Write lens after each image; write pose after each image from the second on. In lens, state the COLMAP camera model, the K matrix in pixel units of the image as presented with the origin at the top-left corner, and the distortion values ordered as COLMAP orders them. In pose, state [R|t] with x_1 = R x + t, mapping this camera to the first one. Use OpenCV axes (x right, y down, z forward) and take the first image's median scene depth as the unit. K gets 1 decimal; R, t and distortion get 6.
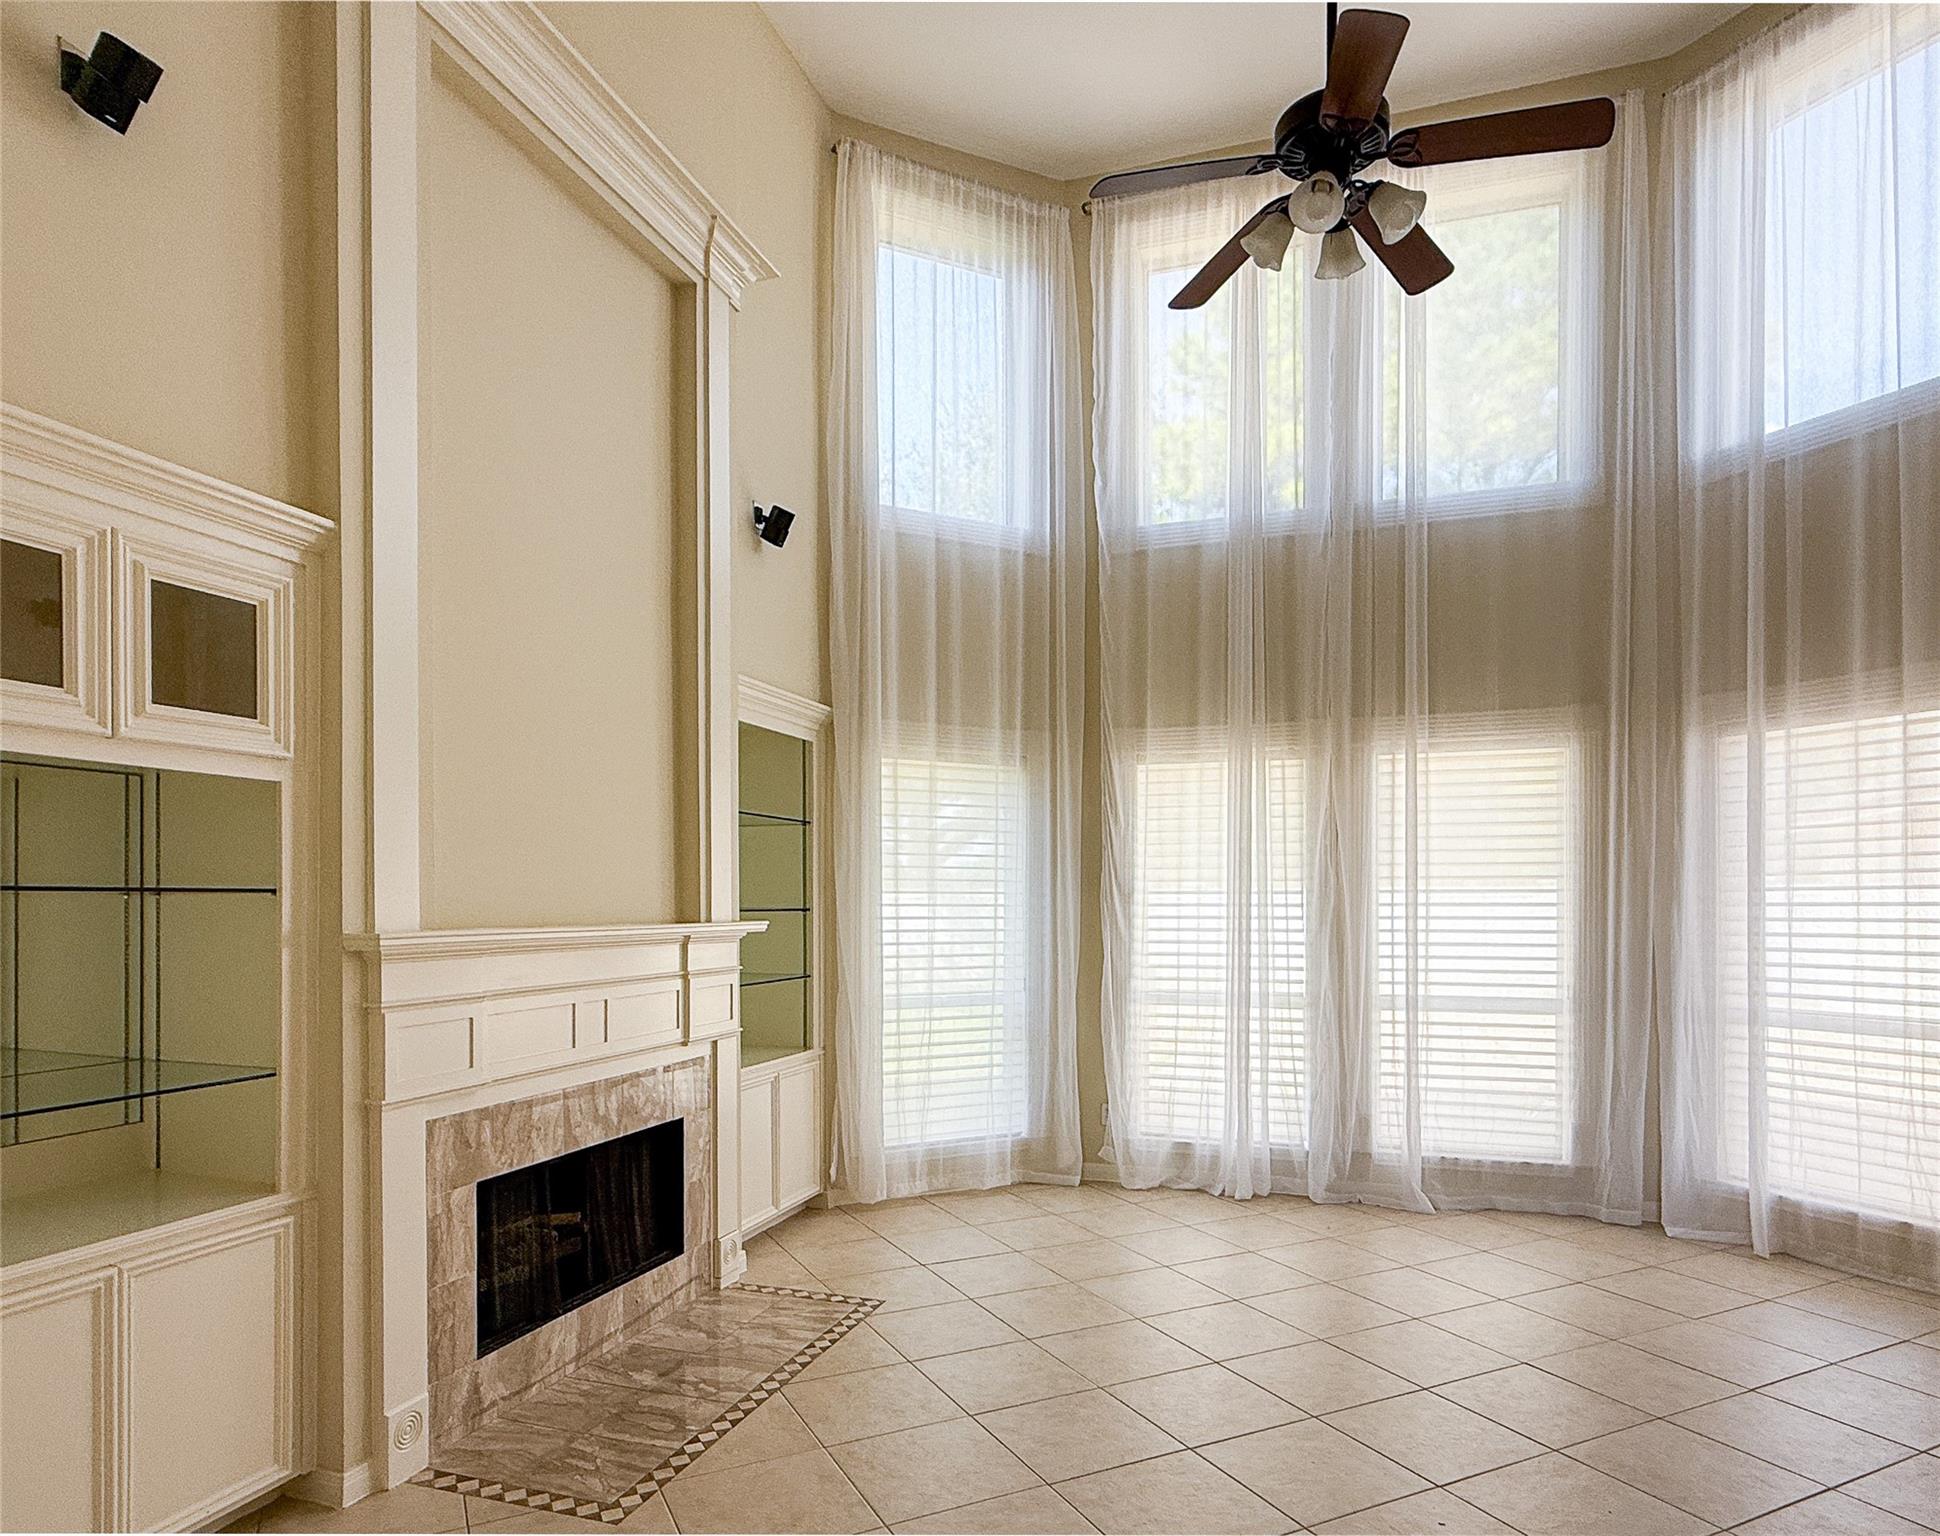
lens RADIAL K [[1112.5, 0, 949.8], [0, 1112.5, 907.2], [0, 0, 1]] dist [0.002348, -0.008000]
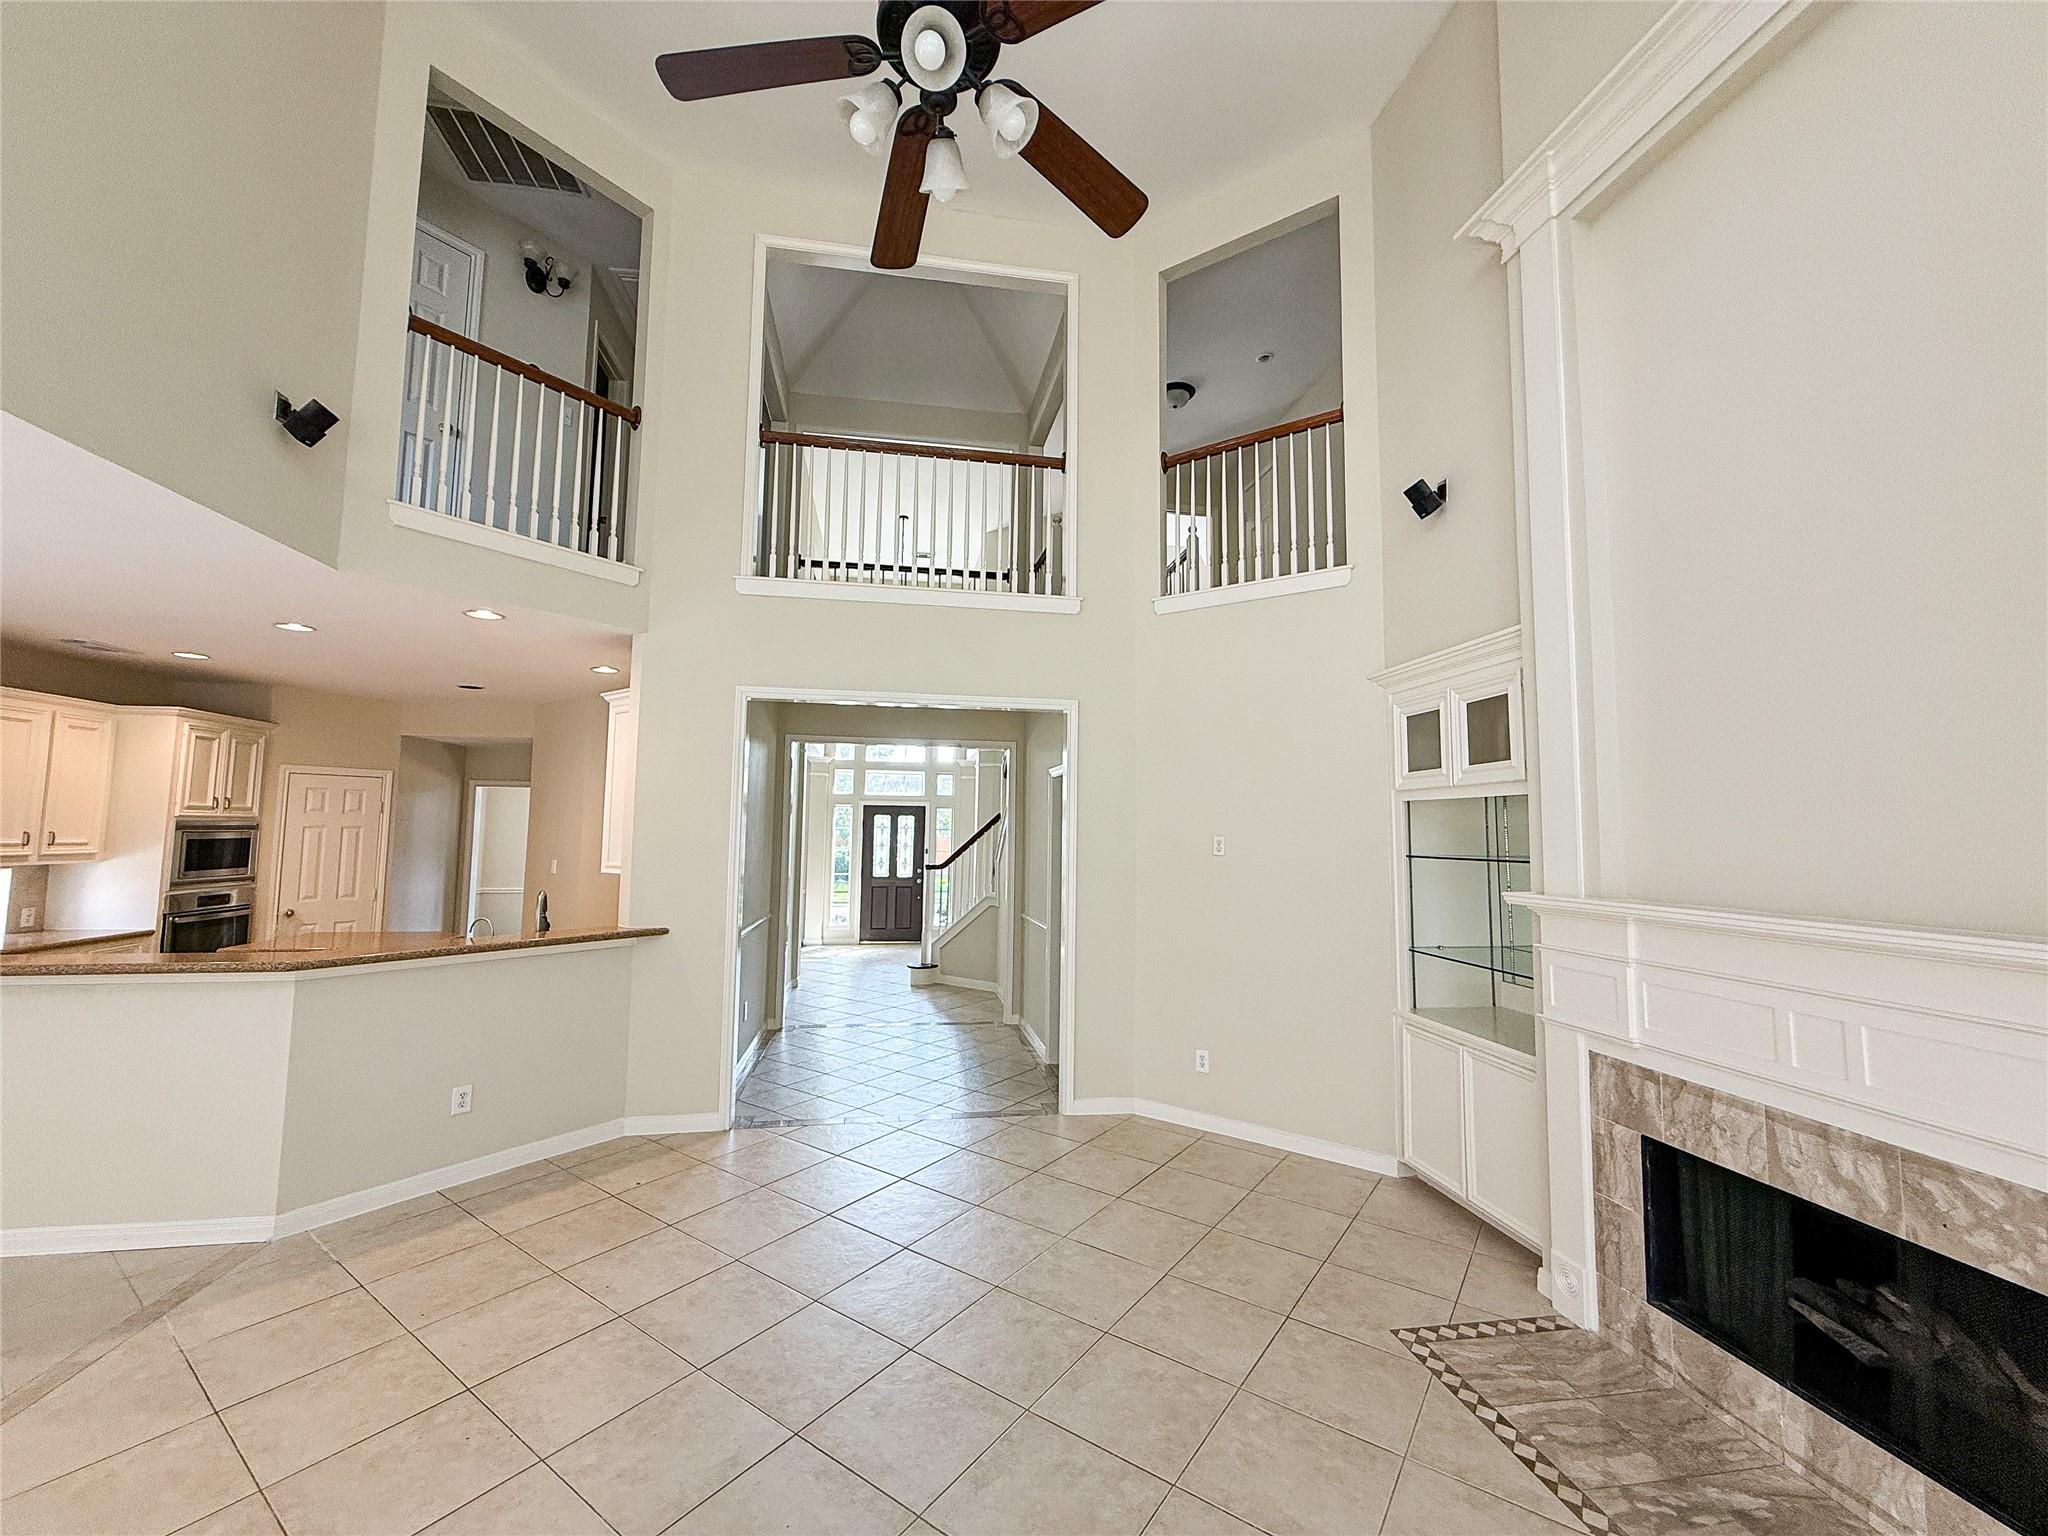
lens RADIAL K [[818.8, 0, 1018.0], [0, 818.8, 769.5], [0, 0, 1]] dist [0.002869, -0.000507]
pose [[-0.872552, -0.050333, -0.485921, 0.303843], [-0.016072, 0.997097, -0.074421, -0.024116], [0.488257, -0.057126, -0.870828, 0.825167]]
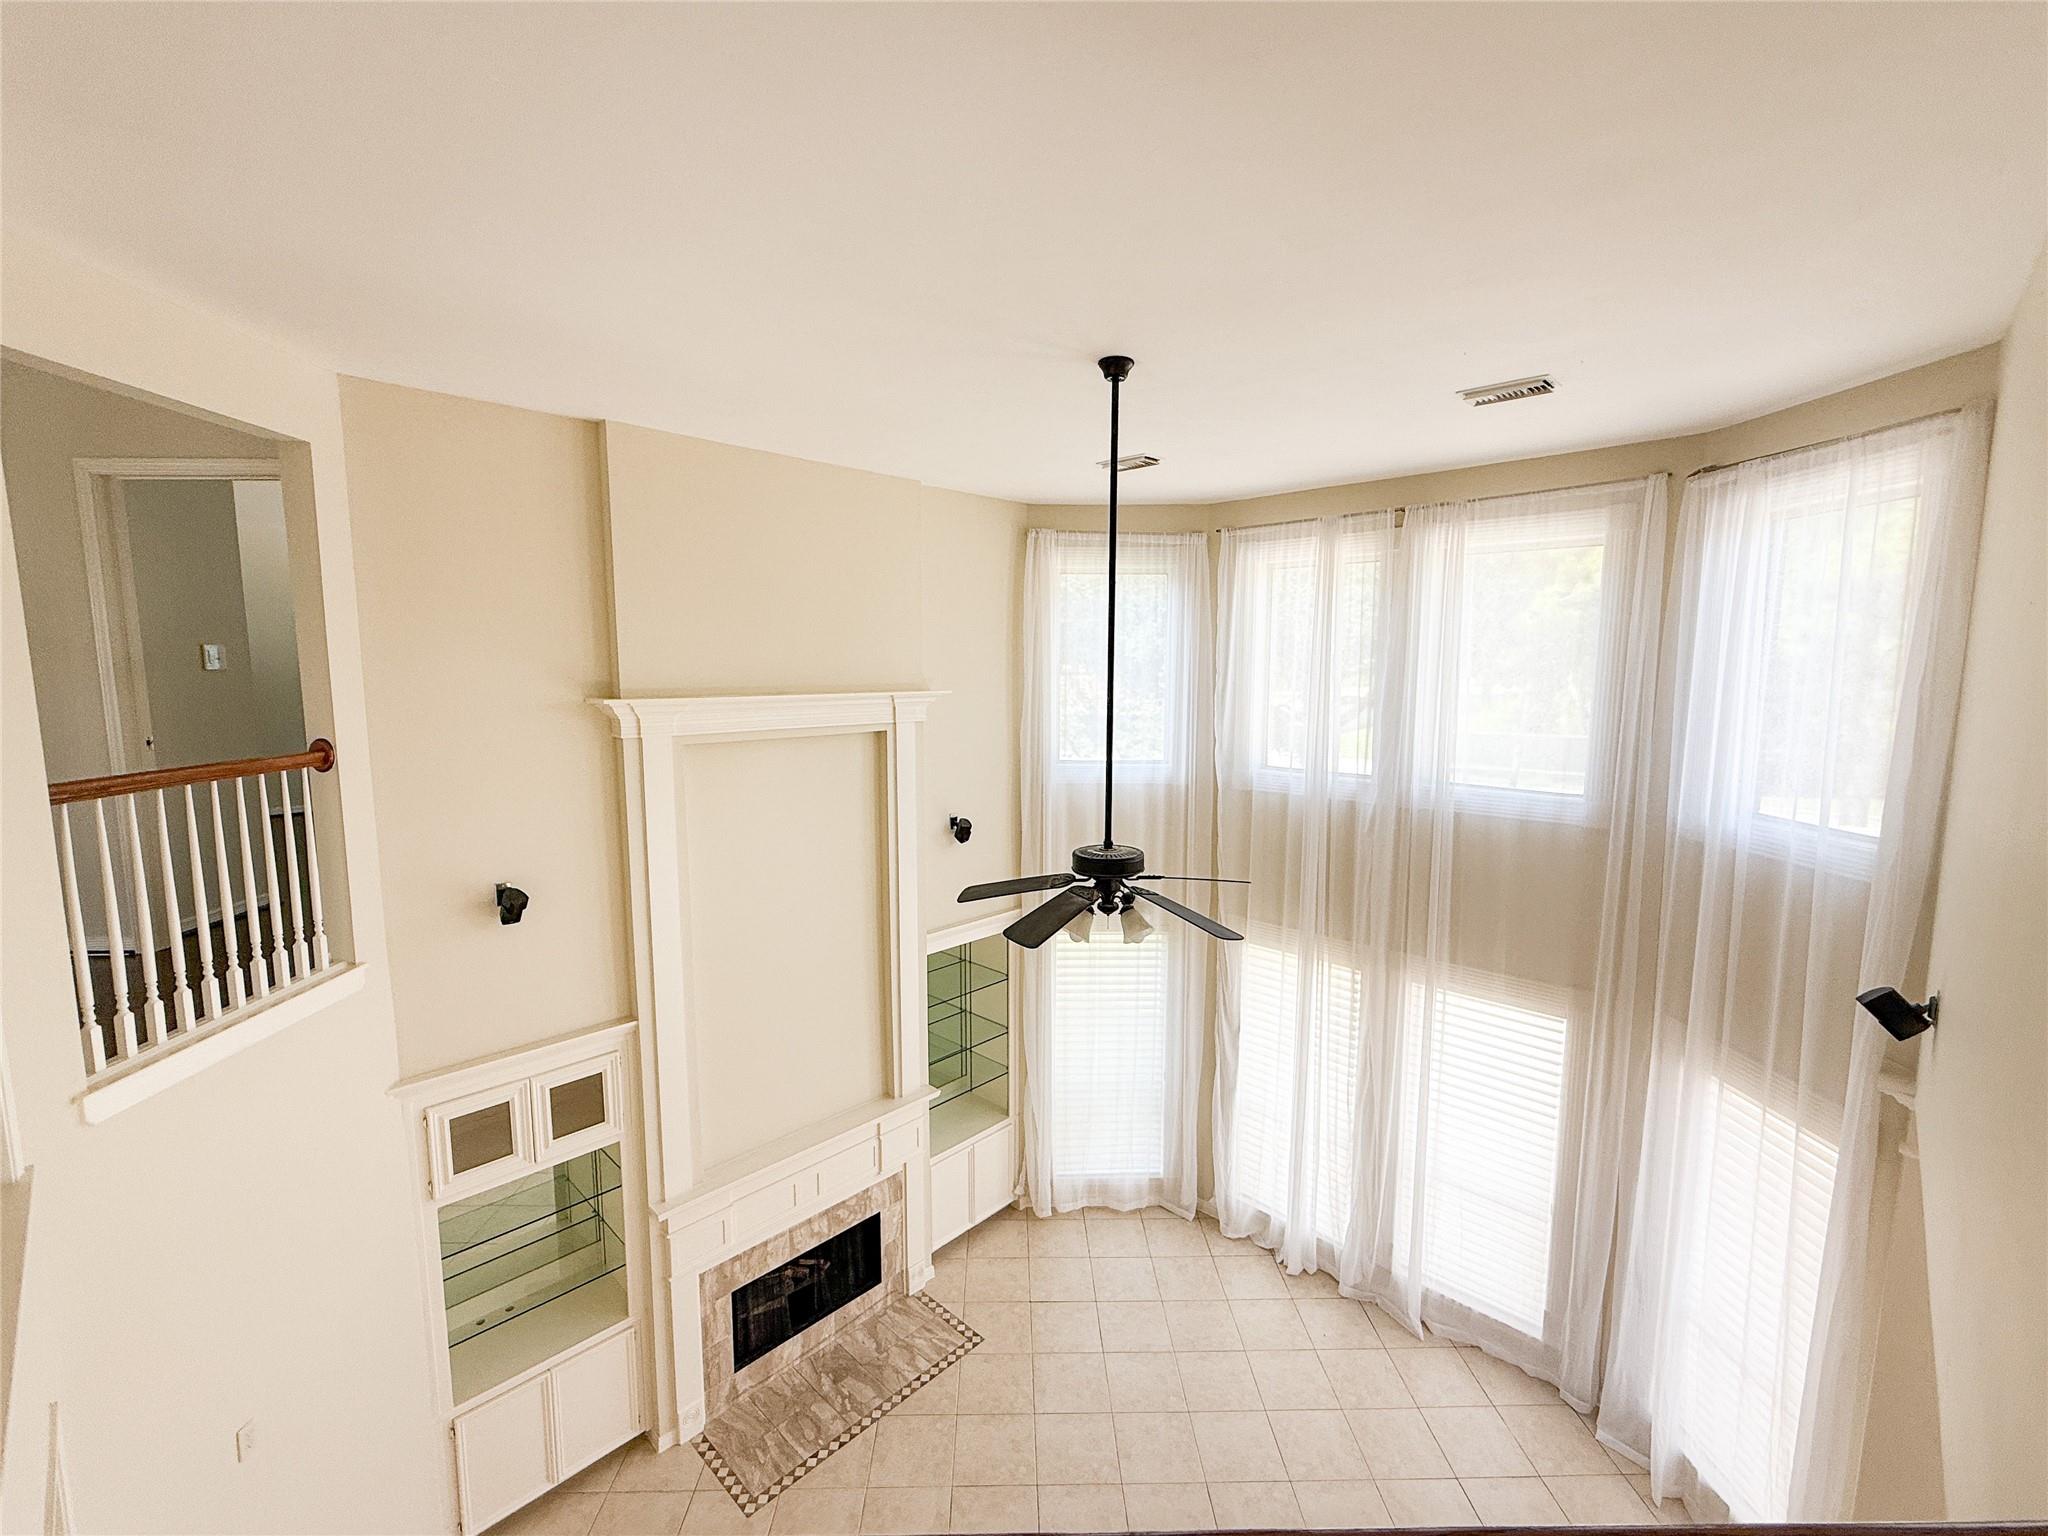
lens RADIAL K [[871.0, 0, 1026.9], [0, 871.0, 763.0], [0, 0, 1]] dist [0.003806, 0.000232]
pose [[0.913332, 0.045083, -0.404712, 0.382964], [-0.001583, 0.994238, 0.107183, -0.507850], [0.407212, -0.097253, 0.908141, -0.072883]]
